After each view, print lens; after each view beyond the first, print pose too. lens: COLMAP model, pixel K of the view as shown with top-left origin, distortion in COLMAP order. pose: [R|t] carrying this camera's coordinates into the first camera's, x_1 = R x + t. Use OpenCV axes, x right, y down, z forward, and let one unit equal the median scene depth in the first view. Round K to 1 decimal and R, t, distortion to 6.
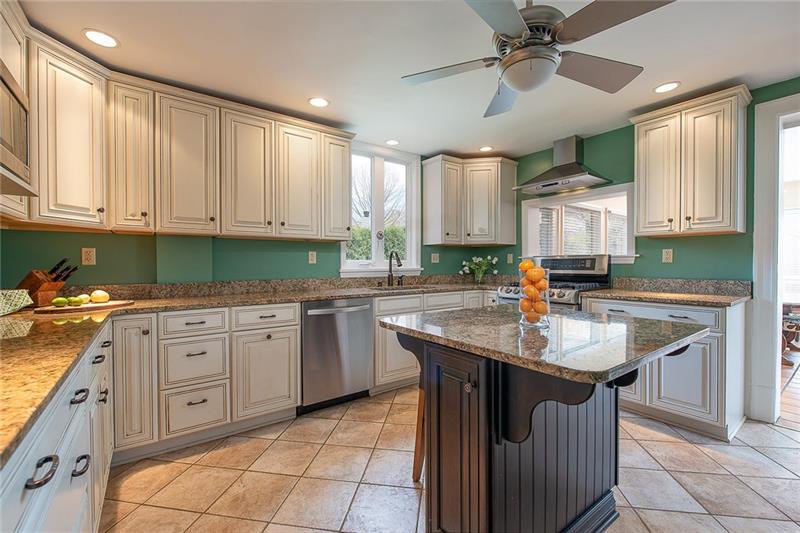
lens RADIAL K [[343.3, 0, 400.0], [0, 343.3, 269.5], [0, 0, 1]] dist [-0.002686, -0.000305]
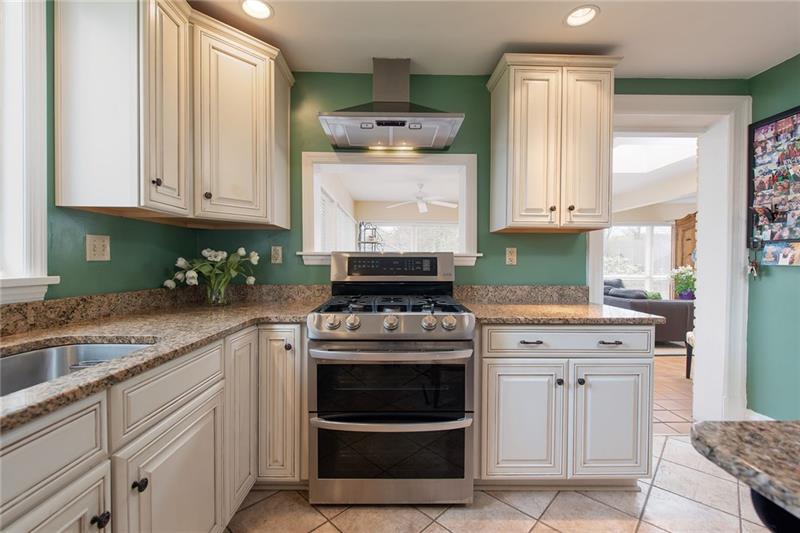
lens RADIAL K [[343.3, 0, 400.0], [0, 343.3, 269.5], [0, 0, 1]] dist [-0.002686, -0.000305]
pose [[0.578954, -0.007253, 0.815328, -0.008649], [0.005357, 0.999973, 0.005091, -0.011519], [-0.815343, 0.001420, 0.578977, 0.581226]]
